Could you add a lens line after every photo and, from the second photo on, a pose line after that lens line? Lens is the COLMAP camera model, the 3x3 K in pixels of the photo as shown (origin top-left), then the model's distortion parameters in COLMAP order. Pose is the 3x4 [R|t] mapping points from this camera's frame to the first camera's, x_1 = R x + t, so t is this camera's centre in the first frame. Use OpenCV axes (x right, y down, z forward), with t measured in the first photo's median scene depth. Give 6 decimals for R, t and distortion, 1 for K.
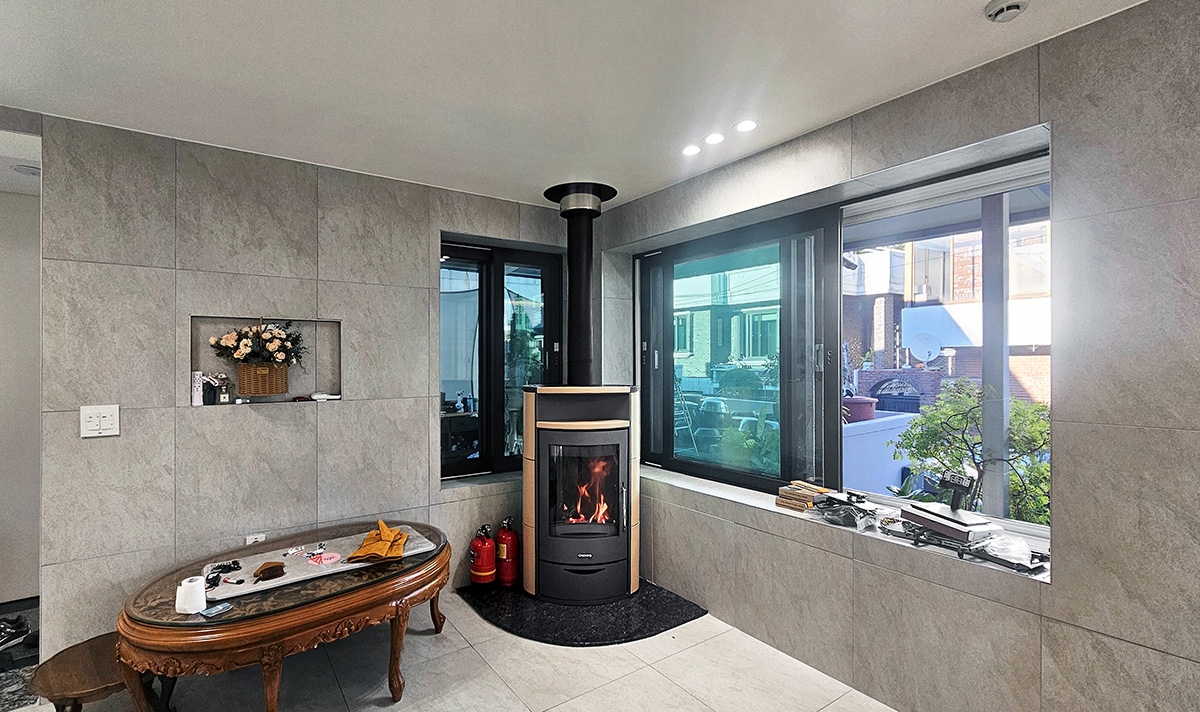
lens RADIAL K [[538.6, 0, 566.5], [0, 538.6, 370.0], [0, 0, 1]] dist [-0.011366, 0.002766]
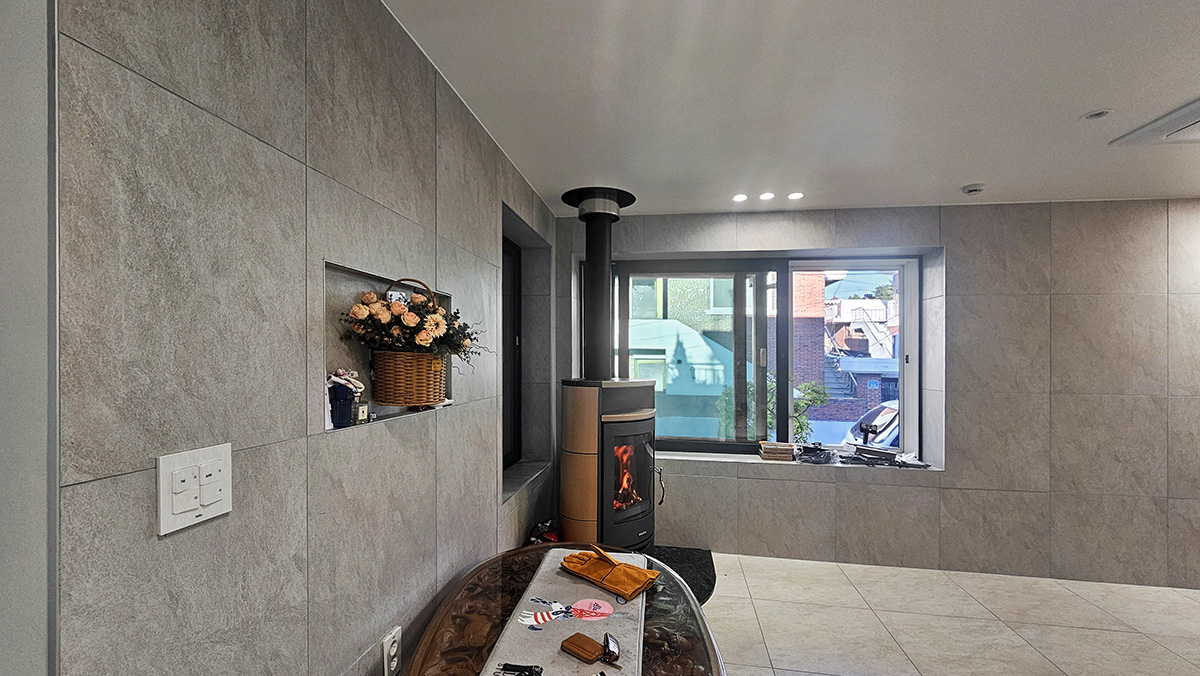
lens RADIAL K [[456.5, 0, 639.7], [0, 456.5, 364.2], [0, 0, 1]] dist [-0.004293, 0.000235]
pose [[0.676577, 0.004914, 0.736356, -0.775529], [-0.005885, 0.999982, -0.001267, -0.000723], [-0.736349, -0.003476, 0.676594, 0.440423]]
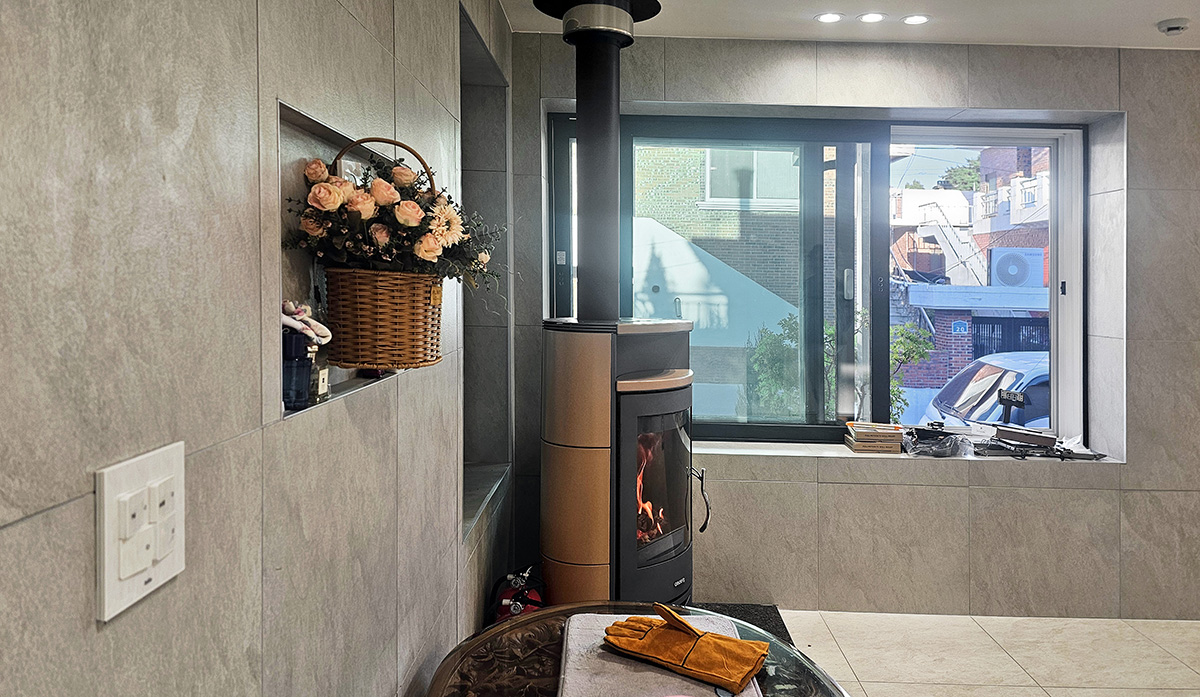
lens RADIAL K [[785.6, 0, 693.2], [0, 785.6, 296.1], [0, 0, 1]] dist [0.026274, -0.014909]
pose [[0.551281, 0.005508, 0.834301, -0.878373], [-0.012790, 0.999917, 0.001849, -0.001476], [-0.834221, -0.011690, 0.551306, 0.549298]]
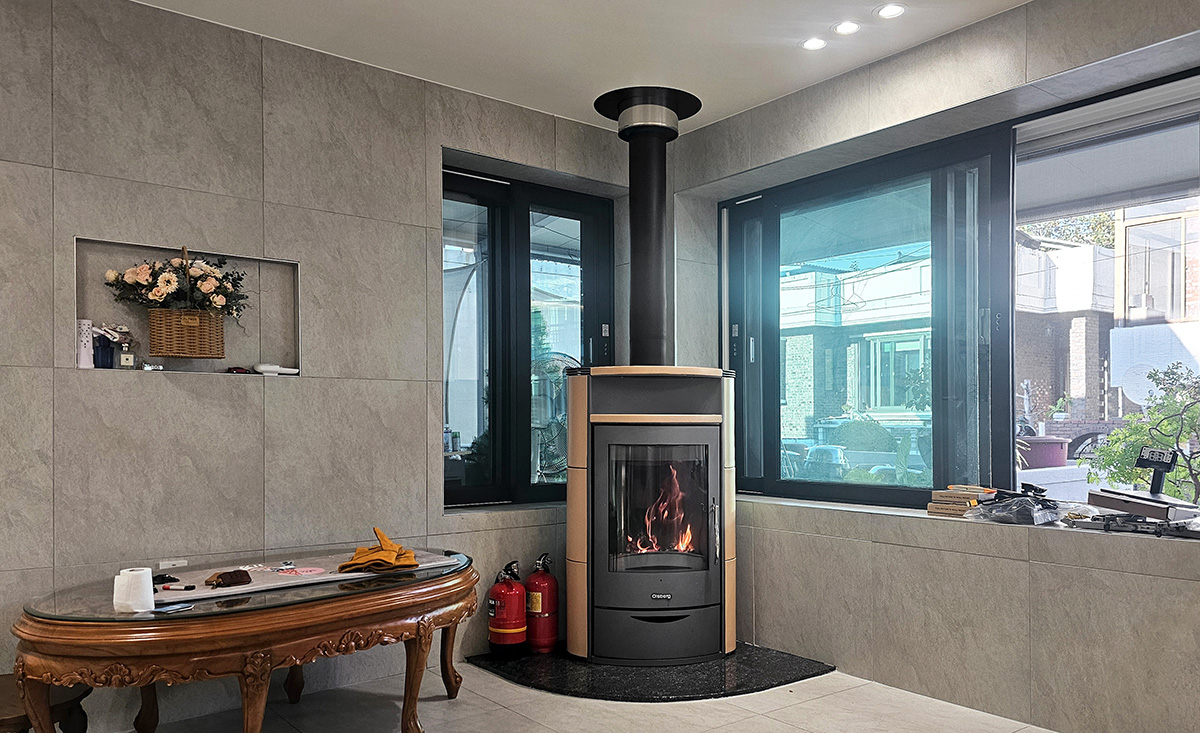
lens RADIAL K [[893.7, 0, 756.7], [0, 893.7, 425.5], [0, 0, 1]] dist [0.020725, -0.006961]
pose [[0.988408, -0.006683, 0.151675, -0.010856], [0.008904, 0.999863, -0.013970, 0.156320], [-0.151561, 0.015159, 0.988332, -0.265357]]
